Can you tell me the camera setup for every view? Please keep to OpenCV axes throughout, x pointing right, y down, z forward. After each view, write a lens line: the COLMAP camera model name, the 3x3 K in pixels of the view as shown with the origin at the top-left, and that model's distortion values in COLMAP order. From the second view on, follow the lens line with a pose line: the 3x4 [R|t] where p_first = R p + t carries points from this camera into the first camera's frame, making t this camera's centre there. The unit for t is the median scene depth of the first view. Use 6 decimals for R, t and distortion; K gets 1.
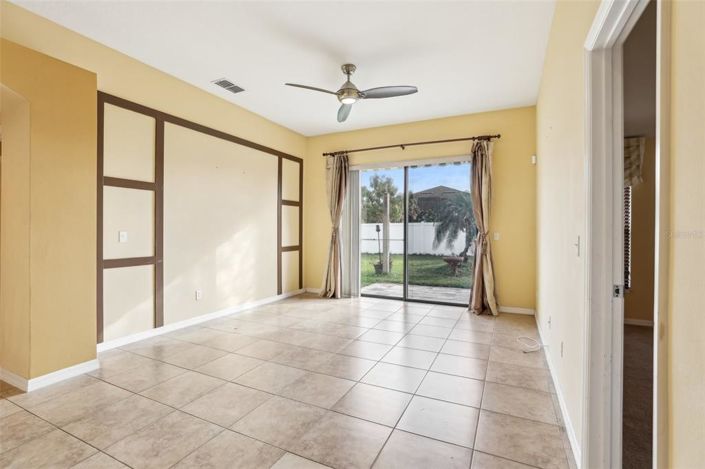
lens RADIAL K [[325.4, 0, 355.2], [0, 325.4, 228.7], [0, 0, 1]] dist [-0.034758, 0.007831]
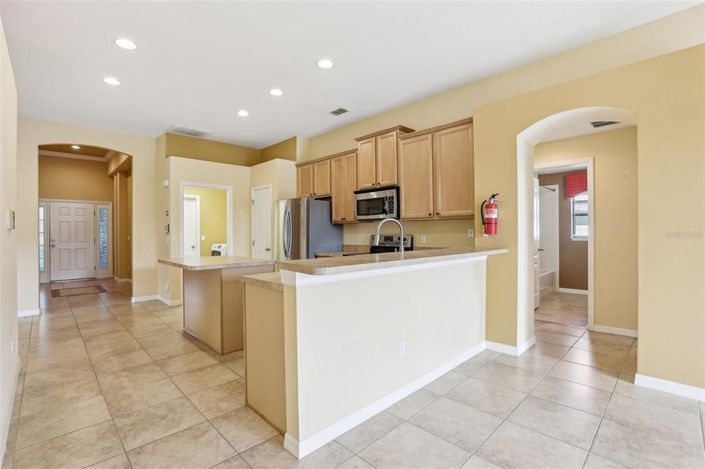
lens RADIAL K [[325.4, 0, 350.4], [0, 325.4, 232.7], [0, 0, 1]] dist [-0.034758, 0.007831]
pose [[-0.349376, 0.002758, -0.936979, 0.191428], [0.005426, 0.999985, 0.000921, -0.001804], [0.936967, -0.004762, -0.349386, 0.298782]]
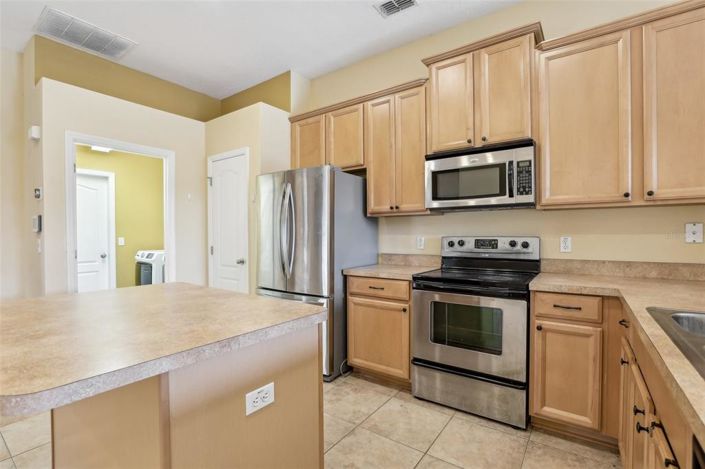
lens RADIAL K [[325.4, 0, 352.5], [0, 325.4, 237.9], [0, 0, 1]] dist [-0.034758, 0.007831]
pose [[-0.175047, 0.015162, -0.984443, -0.311537], [0.003242, 0.999885, 0.014823, 0.000421], [0.984555, -0.000597, -0.175076, -0.165742]]
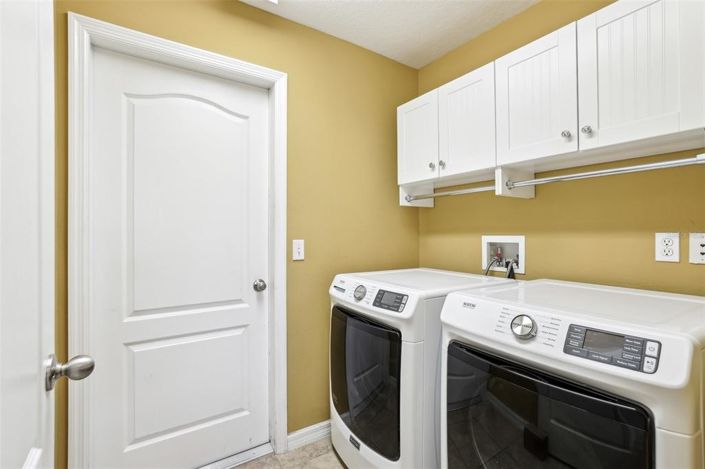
lens RADIAL K [[325.4, 0, 355.4], [0, 325.4, 235.4], [0, 0, 1]] dist [-0.034758, 0.007831]
pose [[-0.495241, 0.006531, -0.868731, -0.990129], [-0.002206, 0.999959, 0.008776, 0.002684], [0.868753, 0.006263, -0.495207, -0.946960]]
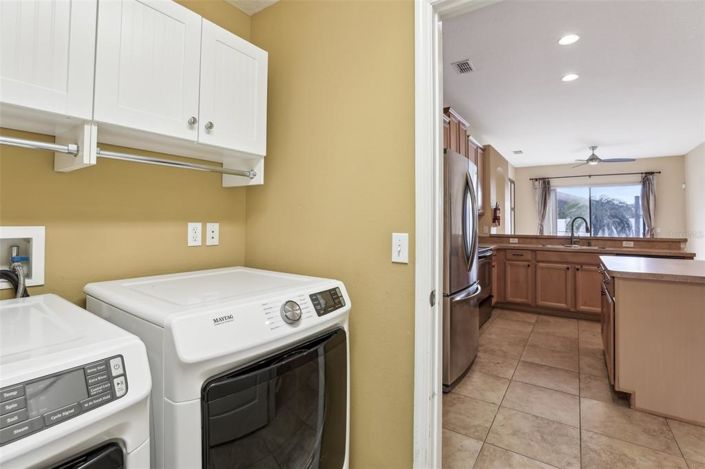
lens RADIAL K [[325.4, 0, 353.8], [0, 325.4, 214.5], [0, 0, 1]] dist [-0.034758, 0.007831]
pose [[0.987439, 0.002061, -0.157989, -1.190848], [-0.006588, 0.999582, -0.028133, 0.001953], [0.157865, 0.028821, 0.987040, -1.234114]]
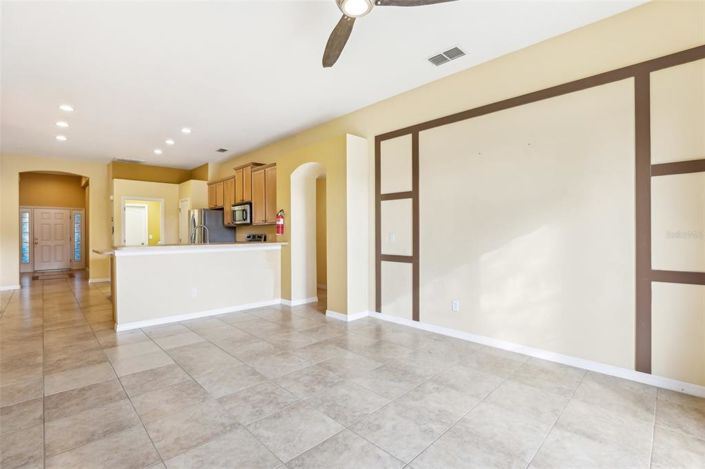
lens RADIAL K [[325.4, 0, 350.8], [0, 325.4, 230.9], [0, 0, 1]] dist [-0.034758, 0.007831]
pose [[-0.347602, -0.004901, -0.937629, 0.505033], [0.004124, 0.999969, -0.006756, 0.004142], [0.937633, -0.006215, -0.347571, 1.165978]]
